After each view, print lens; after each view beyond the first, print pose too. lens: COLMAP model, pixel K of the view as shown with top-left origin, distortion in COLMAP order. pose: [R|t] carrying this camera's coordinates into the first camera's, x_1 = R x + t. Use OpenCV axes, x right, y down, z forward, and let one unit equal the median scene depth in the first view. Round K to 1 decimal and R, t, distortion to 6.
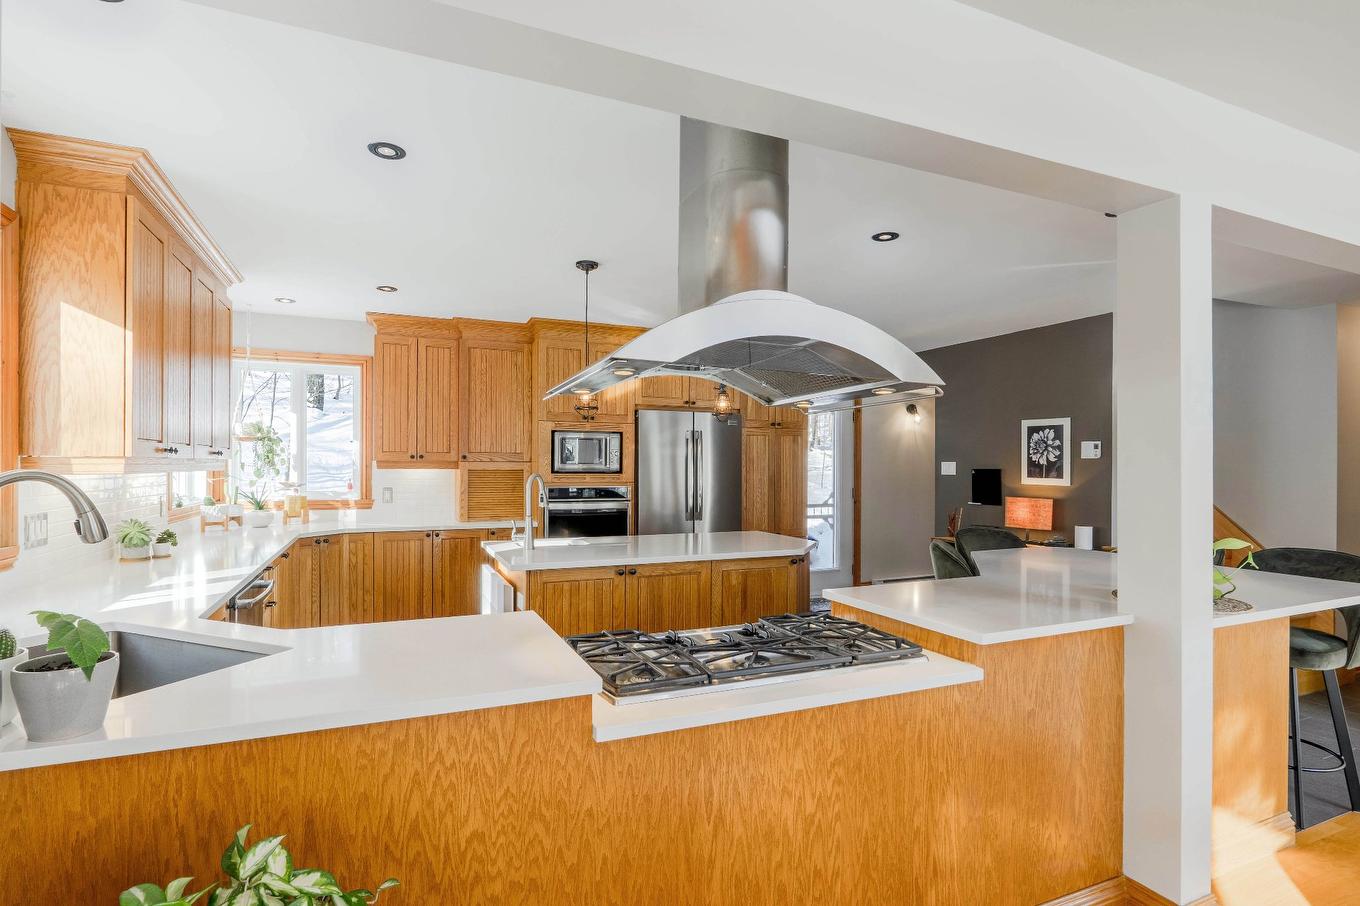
lens RADIAL K [[680.9, 0, 657.2], [0, 680.9, 459.3], [0, 0, 1]] dist [-0.001734, -0.000023]
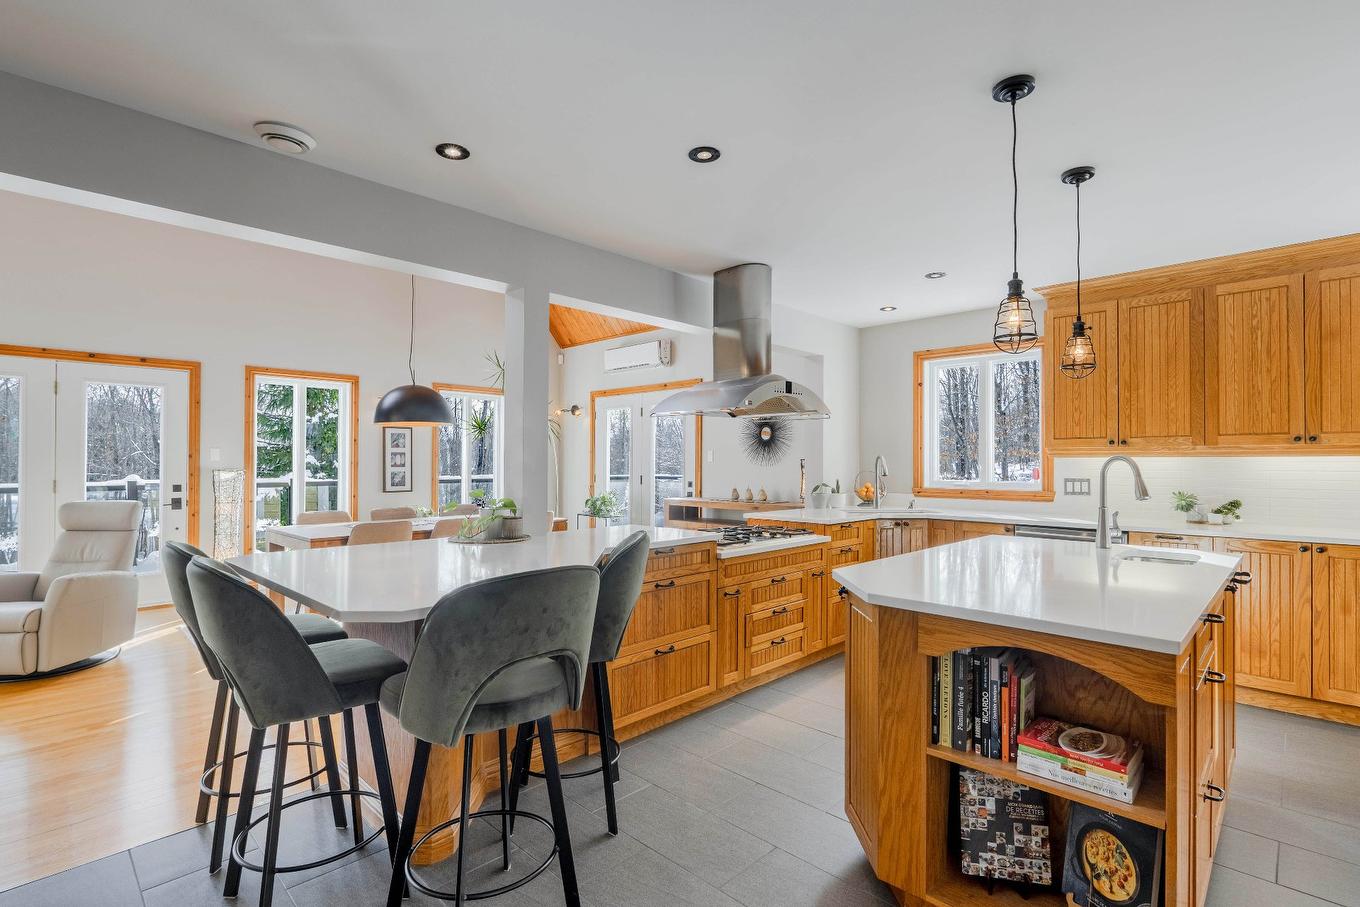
lens RADIAL K [[662.5, 0, 674.6], [0, 662.5, 457.7], [0, 0, 1]] dist [-0.006054, 0.000474]
pose [[-0.923319, -0.010871, -0.383880, 0.423478], [-0.003983, 0.999817, -0.018733, 0.029178], [0.384013, -0.015768, -0.923193, 1.101794]]
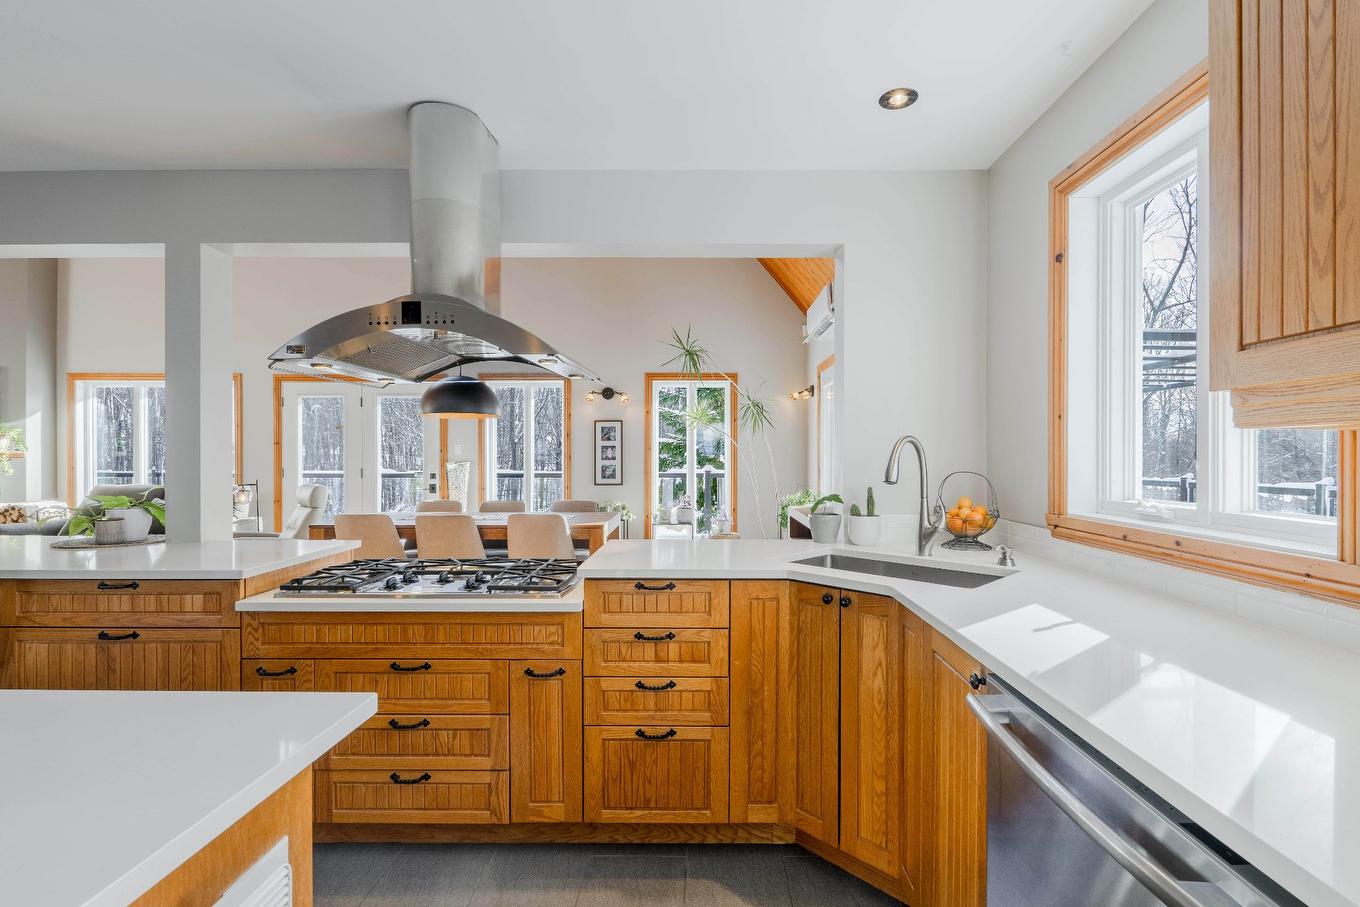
lens RADIAL K [[635.3, 0, 680.0], [0, 635.3, 453.5], [0, 0, 1]] dist [0.004741, 0.000257]
pose [[-0.912743, -0.004897, 0.408504, -0.294140], [-0.009700, 0.999906, -0.009688, 0.022530], [-0.408418, -0.012805, -0.912705, 0.745051]]
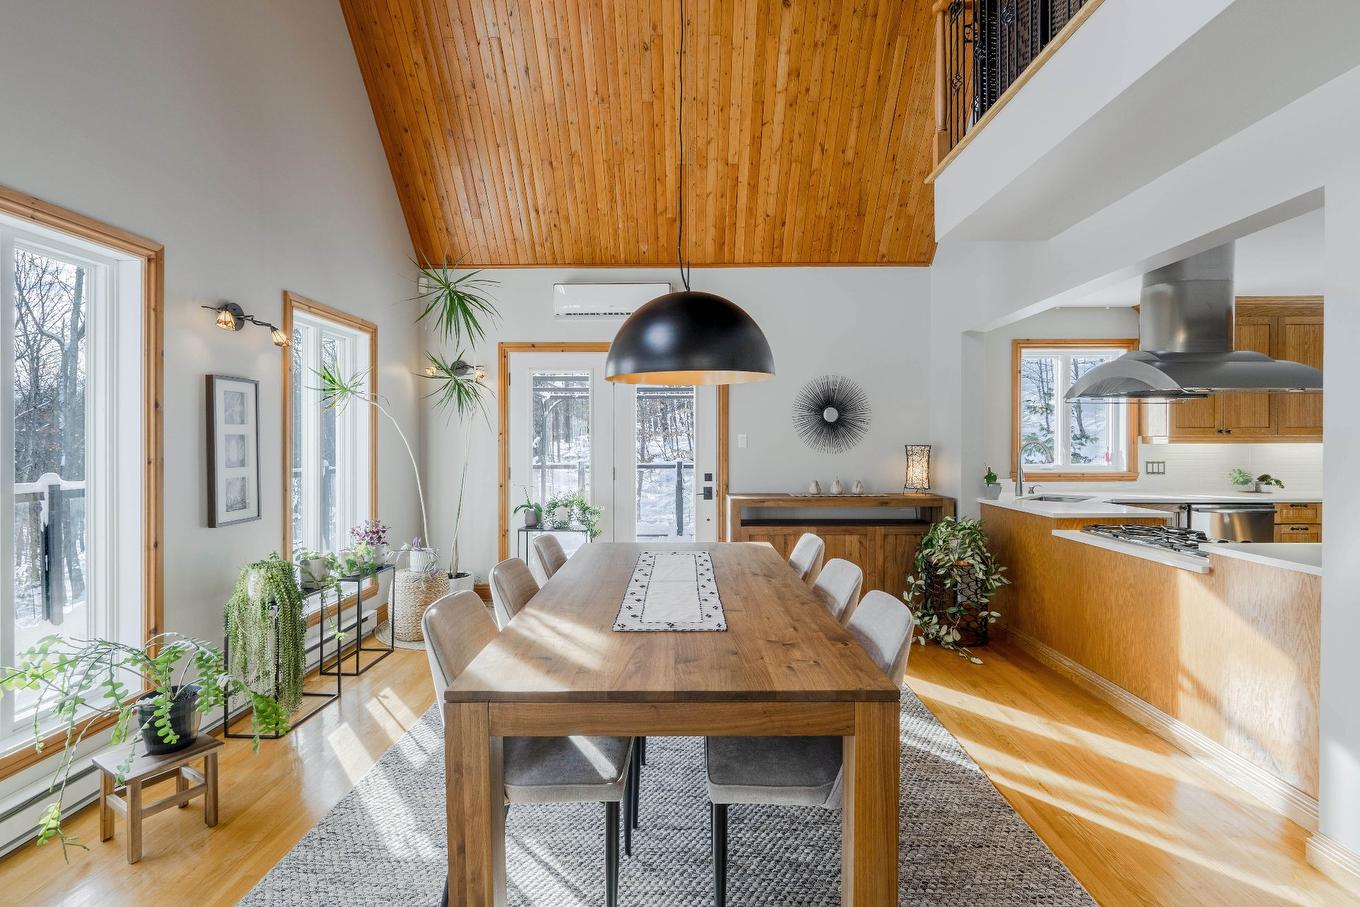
lens RADIAL K [[630.7, 0, 688.3], [0, 630.7, 447.5], [0, 0, 1]] dist [-0.002188, -0.000230]
pose [[-0.393782, 0.003682, -0.919197, 0.820099], [0.009168, 0.999958, 0.000078, 0.009507], [0.919158, -0.008397, -0.393799, 0.178666]]
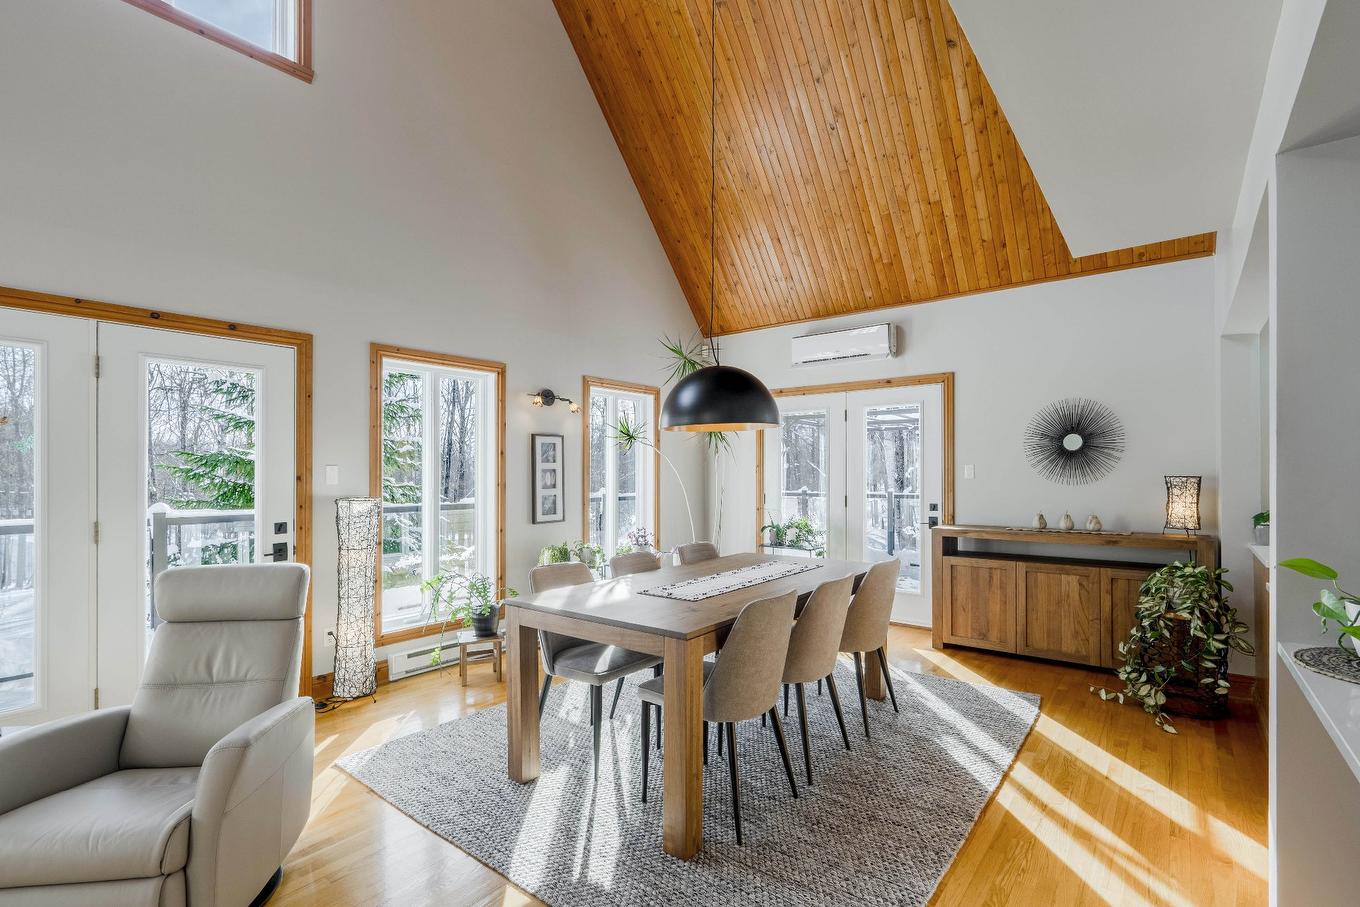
lens RADIAL K [[644.2, 0, 675.1], [0, 644.2, 468.9], [0, 0, 1]] dist [-0.006007, -0.000455]
pose [[-0.877221, -0.004153, -0.480068, 0.747641], [0.004417, 0.999850, -0.016719, 0.011198], [0.480066, -0.016787, -0.877072, 0.539320]]
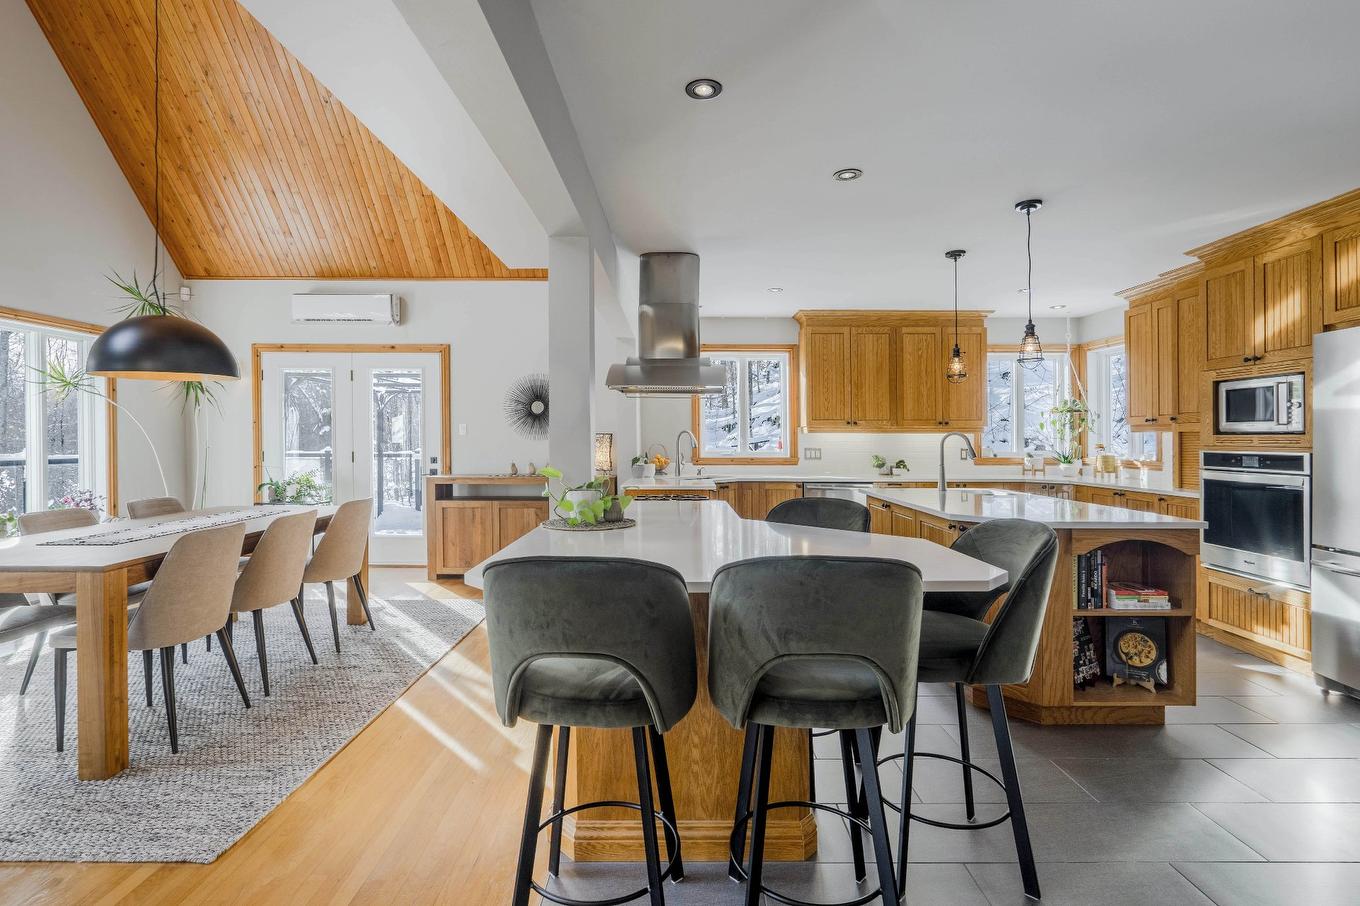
lens RADIAL K [[634.4, 0, 694.4], [0, 634.4, 448.8], [0, 0, 1]] dist [-0.000461, -0.000928]
pose [[-0.377140, 0.008762, -0.926115, 0.793619], [0.004141, 0.999961, 0.007774, 0.029498], [0.926147, -0.000903, -0.377162, 0.728531]]
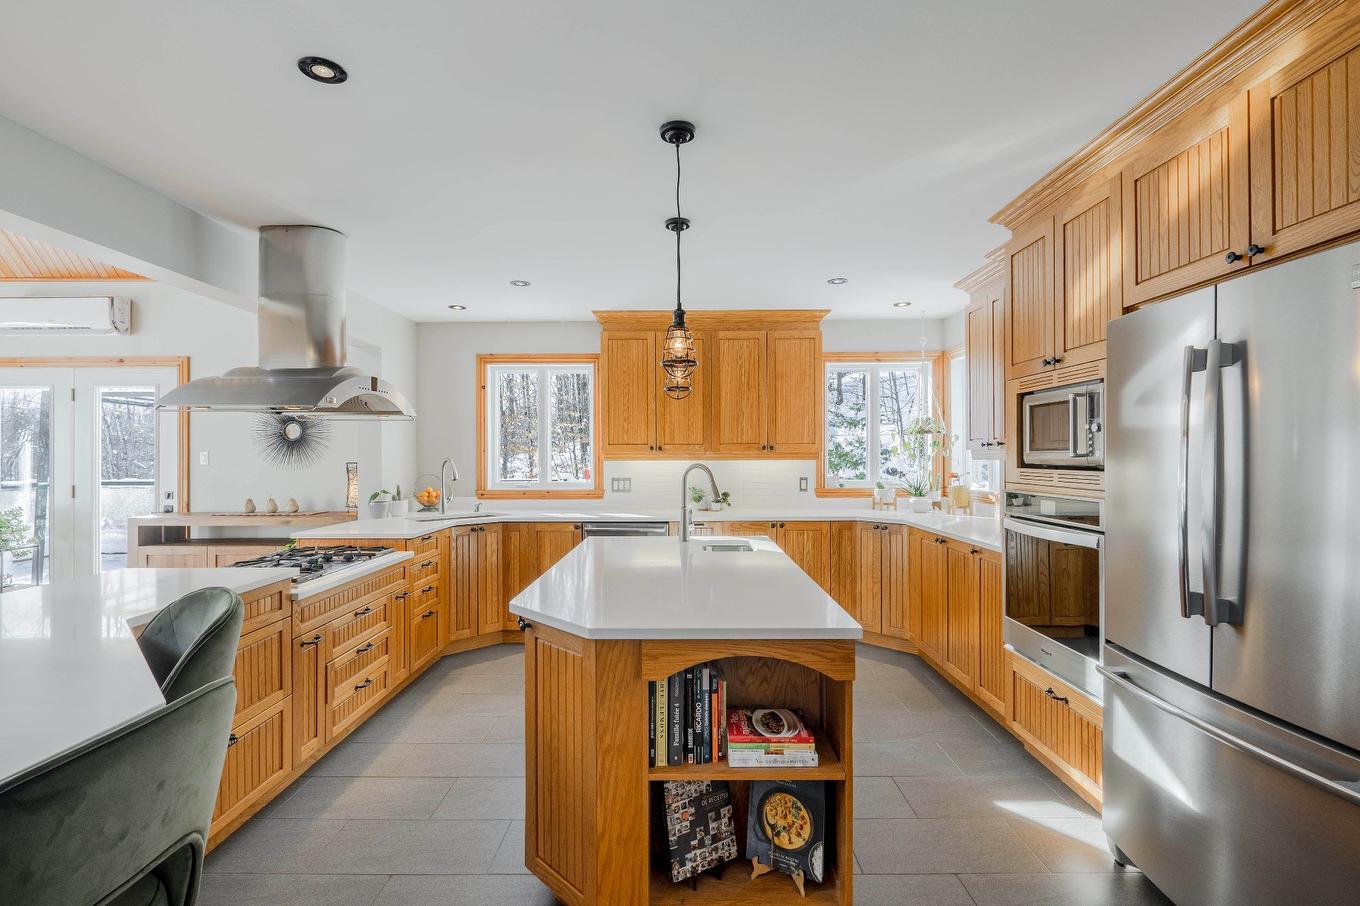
lens RADIAL K [[629.0, 0, 696.9], [0, 629.0, 456.9], [0, 0, 1]] dist [-0.005118, -0.000075]
pose [[-0.381457, -0.001879, -0.924385, 0.458213], [0.010217, 0.999928, -0.006248, 0.012152], [0.924330, -0.011827, -0.381410, 0.977174]]
